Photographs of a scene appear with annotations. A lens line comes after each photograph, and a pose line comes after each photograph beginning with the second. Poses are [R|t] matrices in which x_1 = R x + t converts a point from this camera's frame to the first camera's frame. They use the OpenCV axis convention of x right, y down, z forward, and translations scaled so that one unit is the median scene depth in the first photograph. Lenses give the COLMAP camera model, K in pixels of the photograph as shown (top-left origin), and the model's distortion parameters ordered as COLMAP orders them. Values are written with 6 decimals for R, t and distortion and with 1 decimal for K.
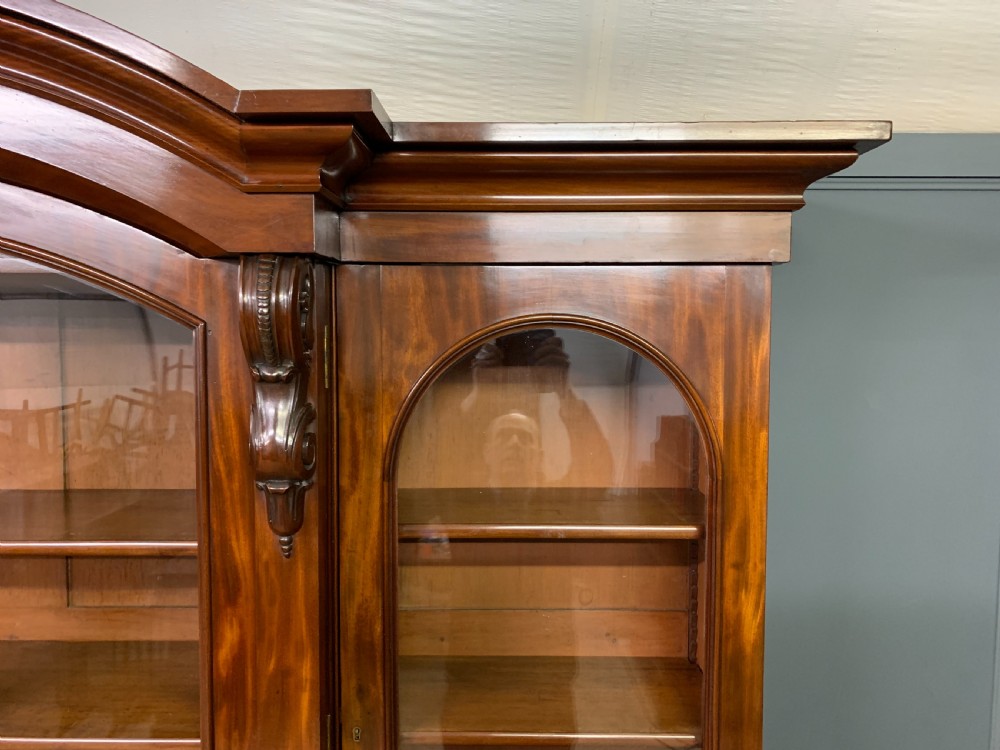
lens RADIAL K [[763.3, 0, 504.2], [0, 763.3, 378.1], [0, 0, 1]] dist [0.055475, -0.056790]
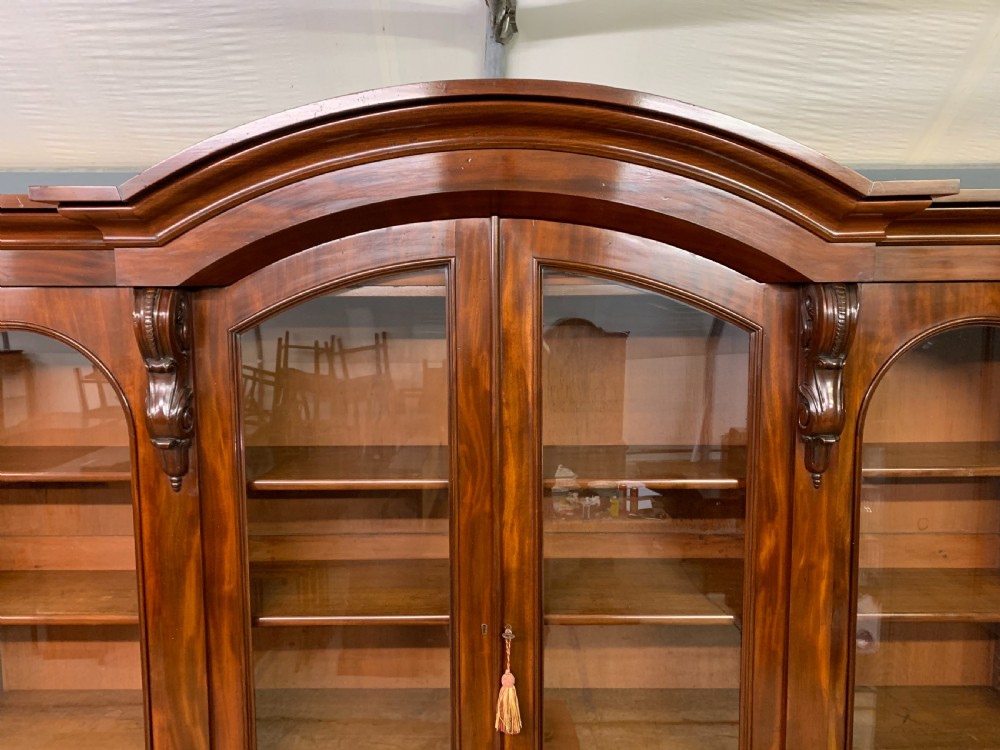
lens RADIAL K [[770.4, 0, 494.1], [0, 770.4, 384.3], [0, 0, 1]] dist [0.061523, -0.064112]
pose [[0.999867, -0.012235, 0.010778, -0.861000], [0.011730, 0.998882, 0.045798, -0.036067], [-0.011327, -0.045666, 0.998893, -0.434274]]
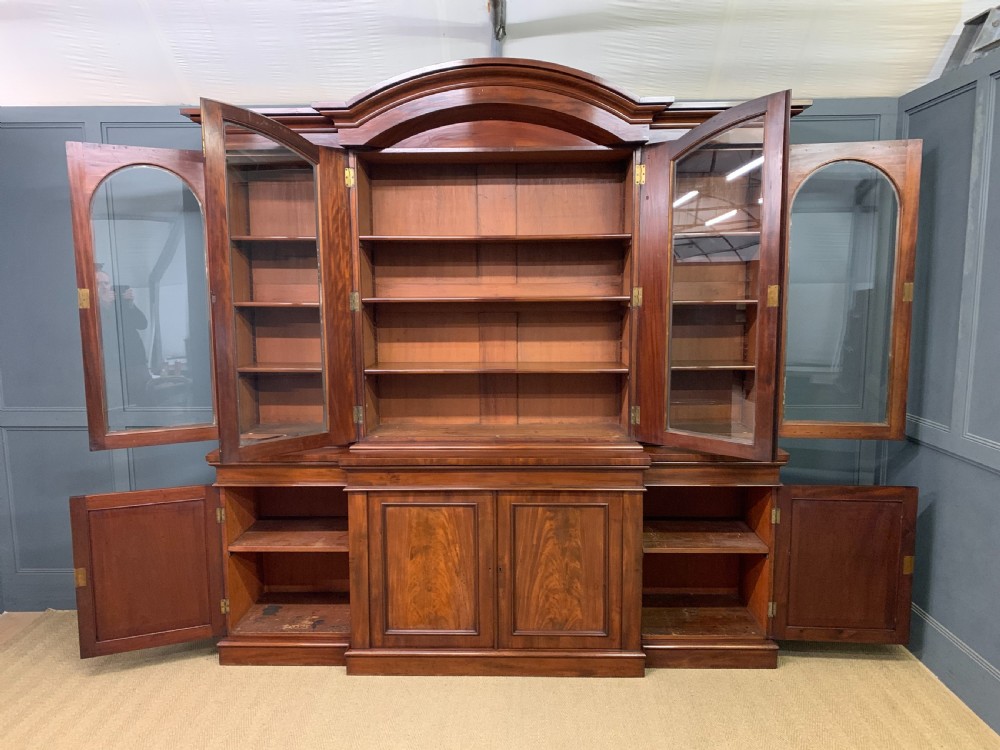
lens RADIAL K [[770.4, 0, 500.4], [0, 770.4, 378.8], [0, 0, 1]] dist [0.061523, -0.064112]
pose [[0.999818, -0.010874, -0.015650, -0.774668], [0.011842, 0.997933, 0.063157, 0.615350], [0.014931, -0.063331, 0.997881, -2.339341]]
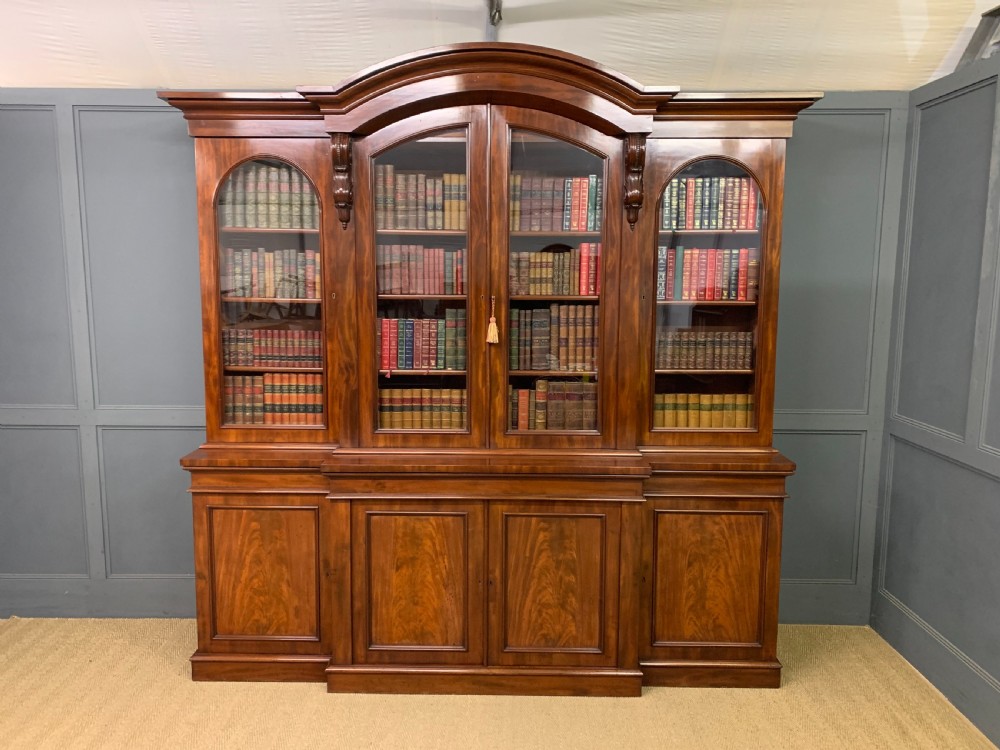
lens RADIAL K [[763.3, 0, 490.8], [0, 763.3, 368.0], [0, 0, 1]] dist [0.055475, -0.056790]
pose [[0.999996, -0.000583, -0.002817, -0.826347], [0.000759, 0.998011, 0.063040, 0.574904], [0.002774, -0.063042, 0.998007, -2.137006]]
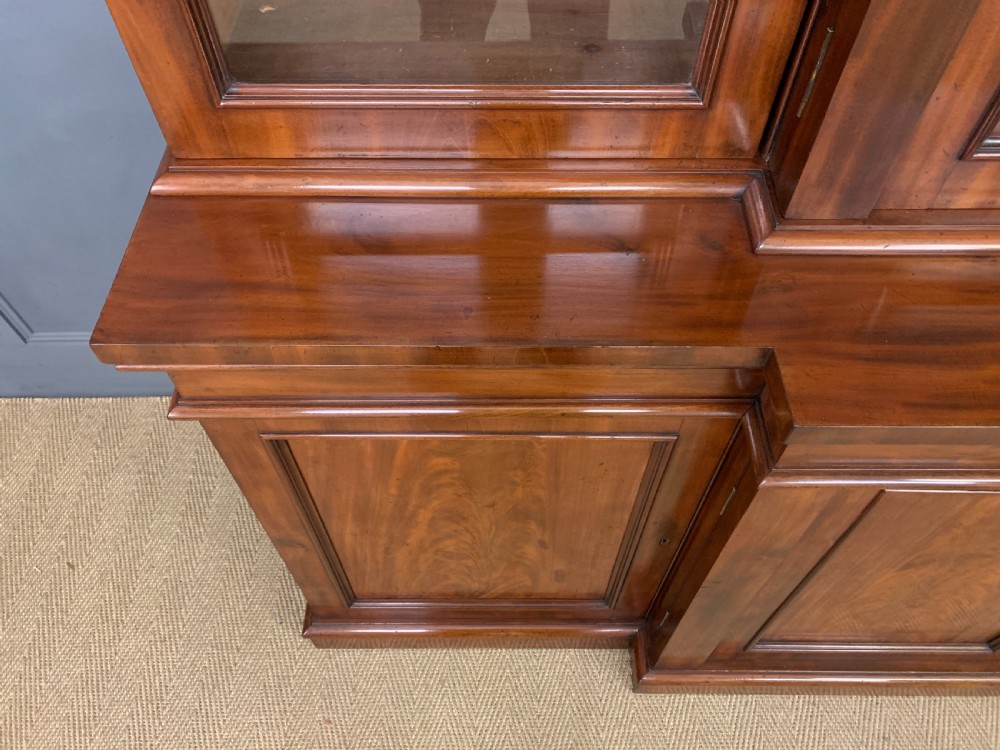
lens RADIAL K [[770.4, 0, 503.6], [0, 770.4, 372.8], [0, 0, 1]] dist [0.061523, -0.064112]
pose [[0.999914, -0.012943, 0.001938, -1.725955], [0.006599, 0.626509, 0.779386, 0.634518], [-0.011302, -0.779307, 0.626541, 0.464153]]
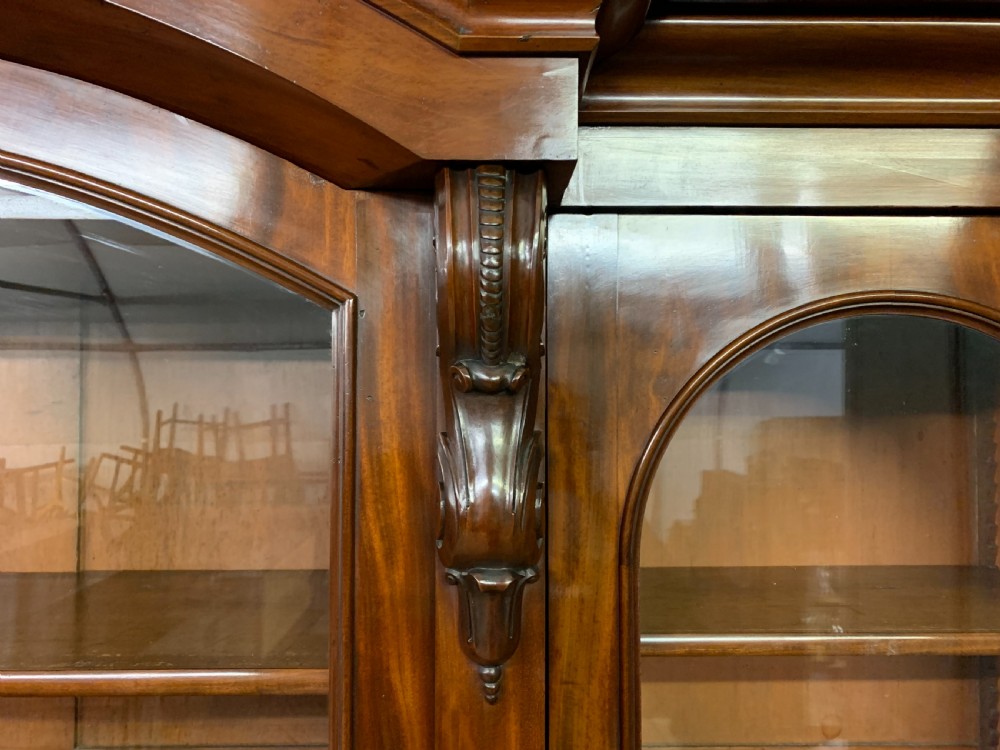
lens RADIAL K [[763.3, 0, 504.4], [0, 763.3, 376.6], [0, 0, 1]] dist [0.055475, -0.056790]
pose [[0.999779, -0.001385, 0.020997, -0.269707], [0.003019, 0.996951, -0.077969, 0.033788], [-0.020825, 0.078015, 0.996735, 0.388531]]
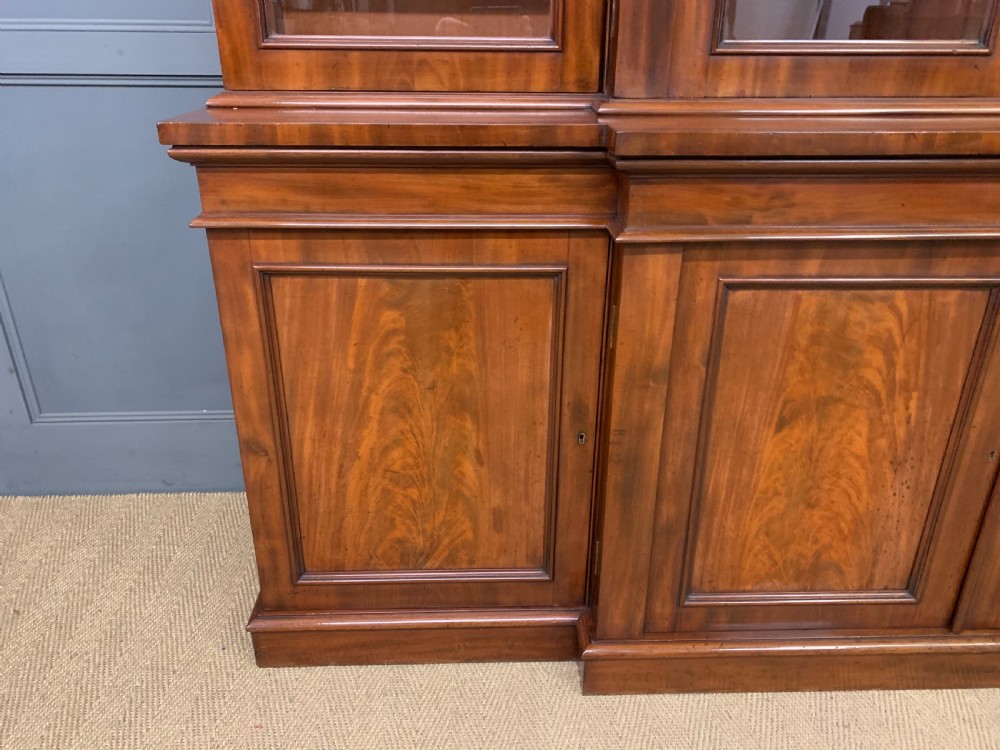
lens RADIAL K [[763.3, 0, 506.7], [0, 763.3, 358.3], [0, 0, 1]] dist [0.055475, -0.056790]
pose [[0.998812, -0.019576, 0.044619, -1.677820], [0.002521, 0.935278, 0.353905, 1.063408], [-0.048659, -0.353372, 0.934217, -0.147912]]
